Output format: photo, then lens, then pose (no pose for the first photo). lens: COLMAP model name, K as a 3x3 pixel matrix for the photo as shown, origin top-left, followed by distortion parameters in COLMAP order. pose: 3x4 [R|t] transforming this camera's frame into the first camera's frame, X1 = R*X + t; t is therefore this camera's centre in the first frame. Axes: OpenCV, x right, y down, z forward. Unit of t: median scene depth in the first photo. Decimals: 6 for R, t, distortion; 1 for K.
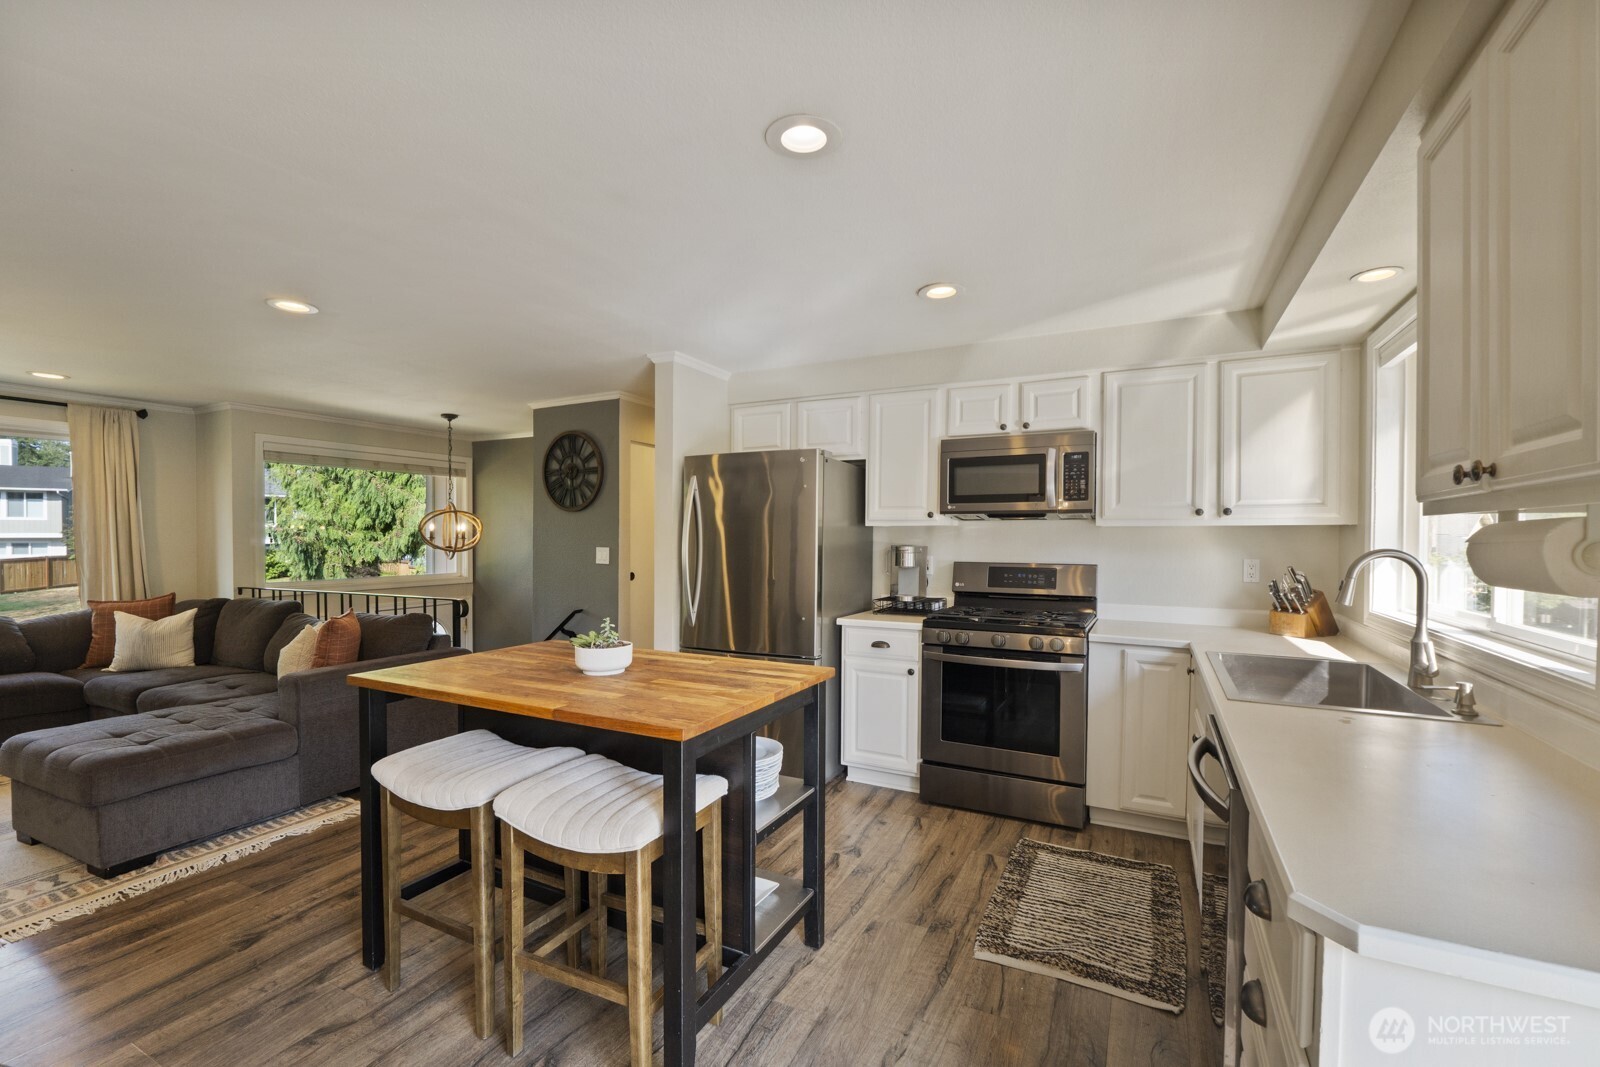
lens RADIAL K [[666.4, 0, 806.1], [0, 666.4, 546.0], [0, 0, 1]] dist [-0.009111, 0.000048]
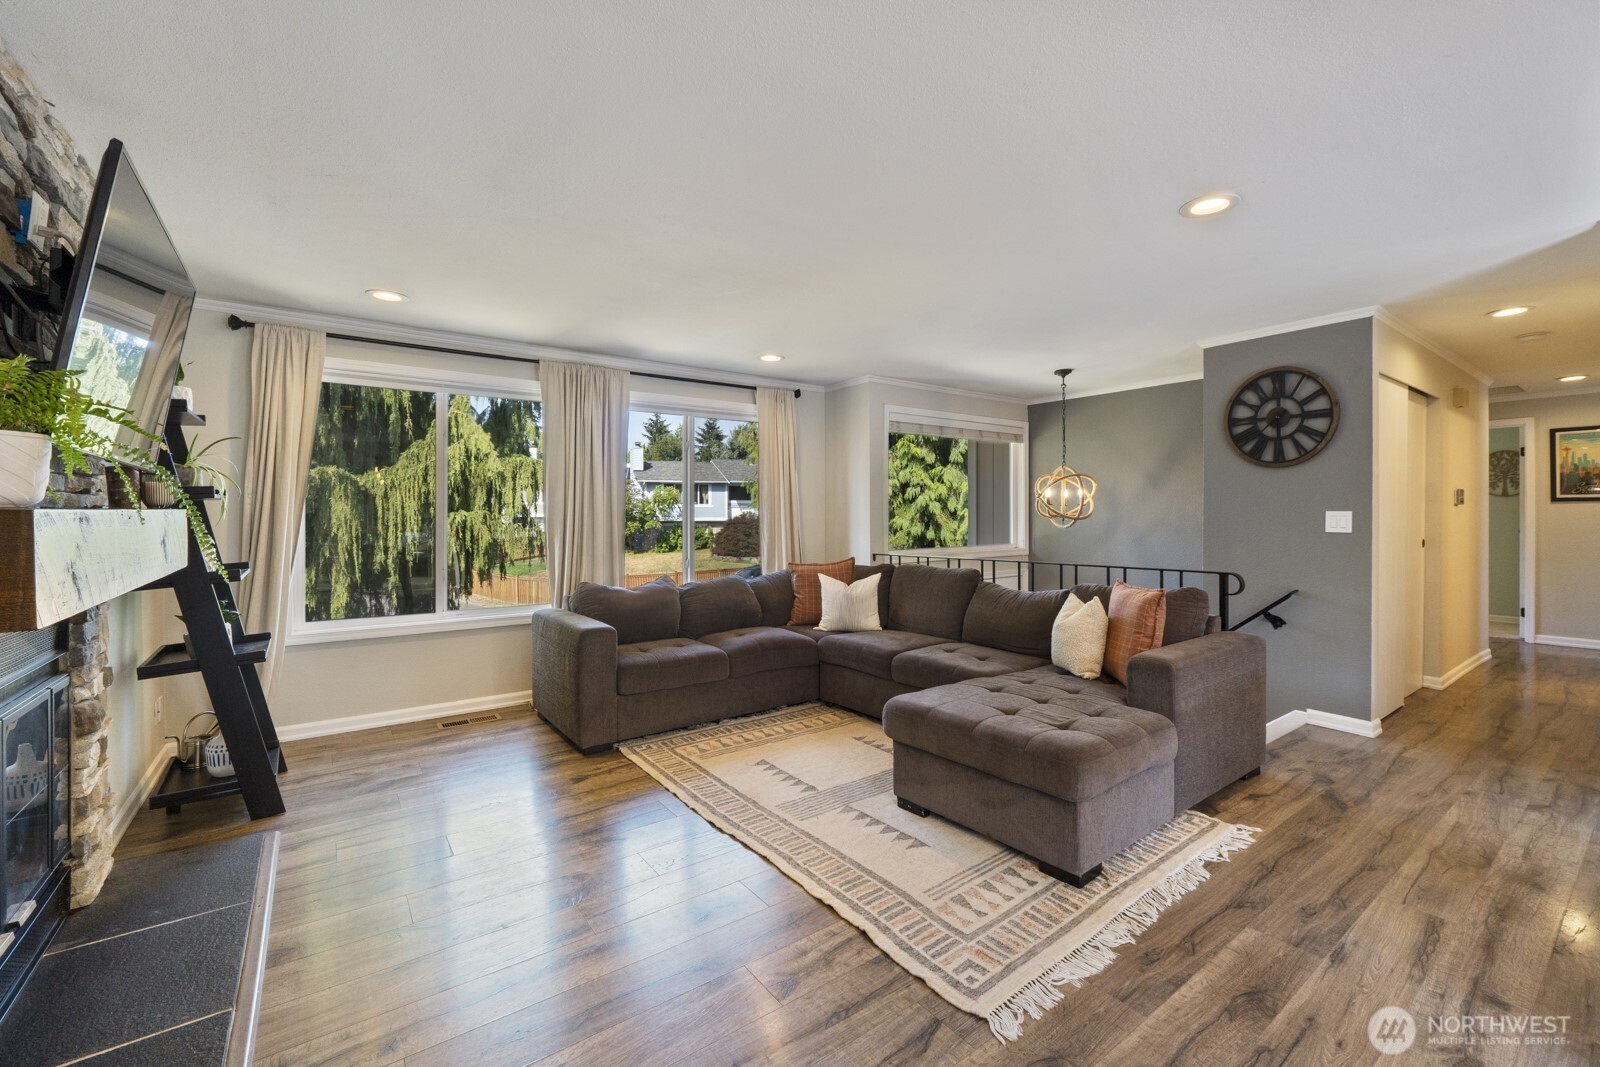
lens RADIAL K [[666.4, 0, 814.7], [0, 666.4, 514.9], [0, 0, 1]] dist [-0.009111, 0.000048]
pose [[0.891445, -0.006379, -0.453084, -0.729051], [0.000739, 0.999920, -0.012624, 0.022889], [0.453128, 0.010919, 0.891379, 0.050445]]
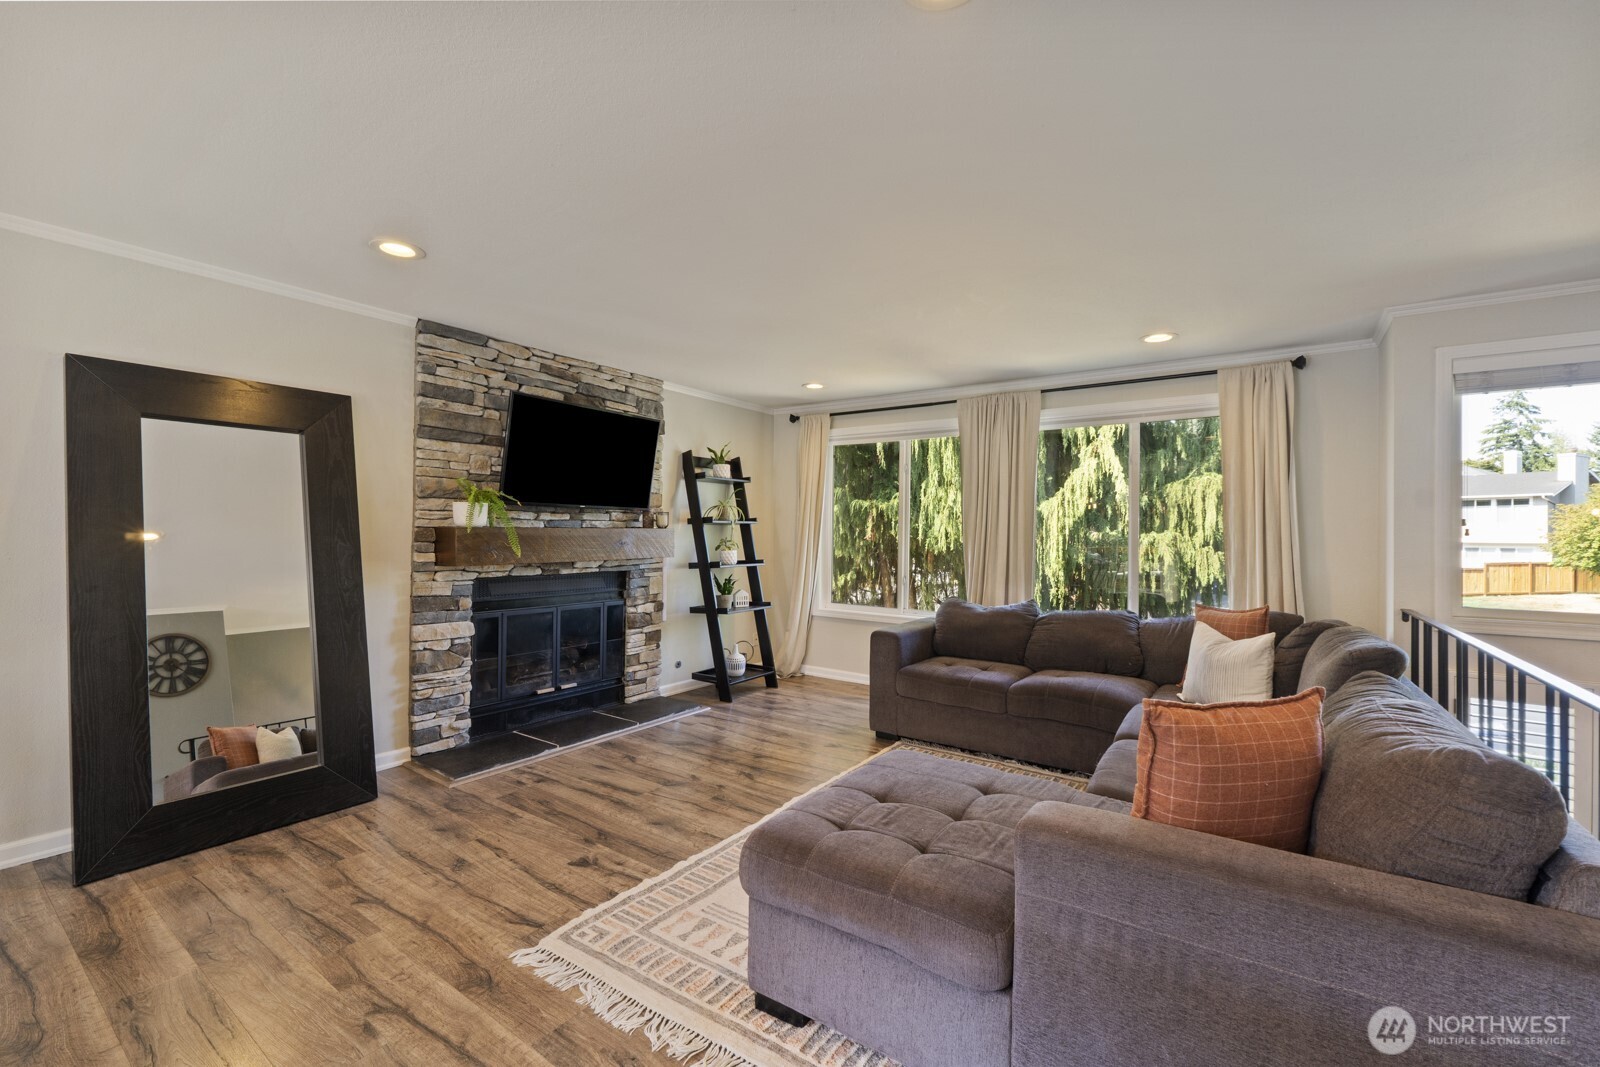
lens RADIAL K [[666.4, 0, 813.9], [0, 666.4, 521.5], [0, 0, 1]] dist [-0.009111, 0.000048]
pose [[-0.140708, -0.022601, -0.989793, -0.284941], [-0.025694, 0.999486, -0.019170, 0.012902], [0.989718, 0.022734, -0.141216, 0.856710]]
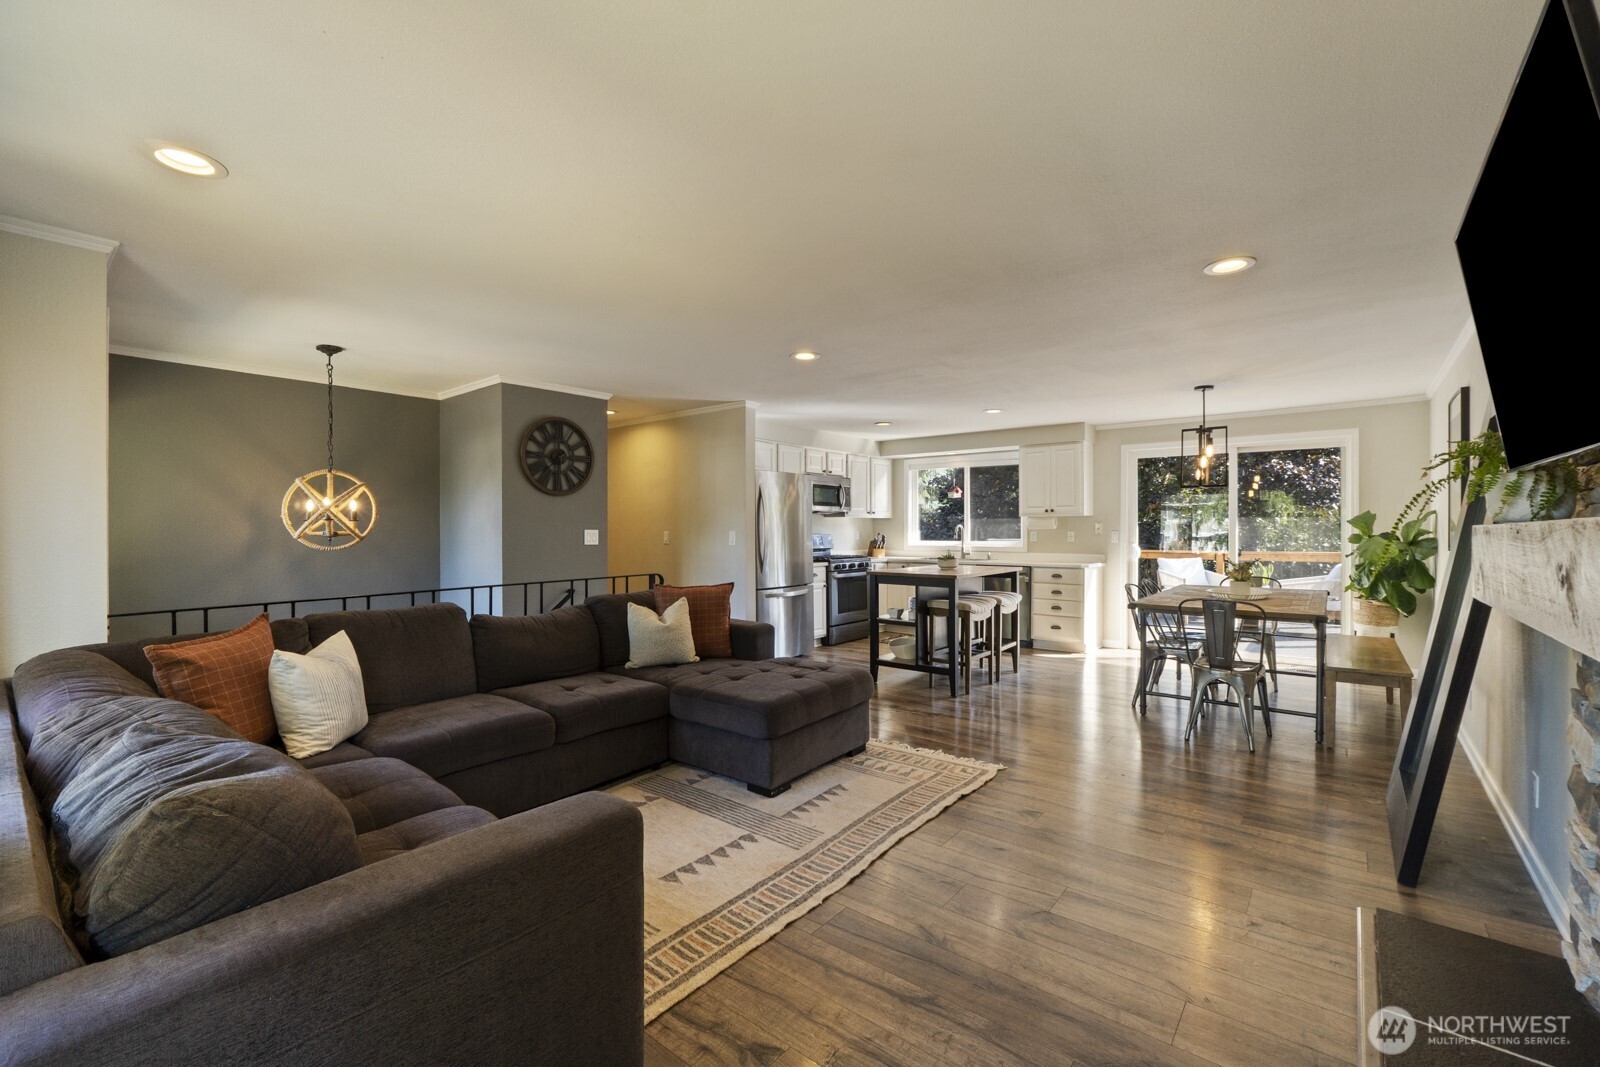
lens RADIAL K [[666.4, 0, 804.9], [0, 666.4, 531.6], [0, 0, 1]] dist [-0.009111, 0.000048]
pose [[0.222988, -0.008040, 0.974788, -1.899107], [0.015074, 0.999875, 0.004798, 0.007660], [-0.974705, 0.013624, 0.223081, 0.594429]]
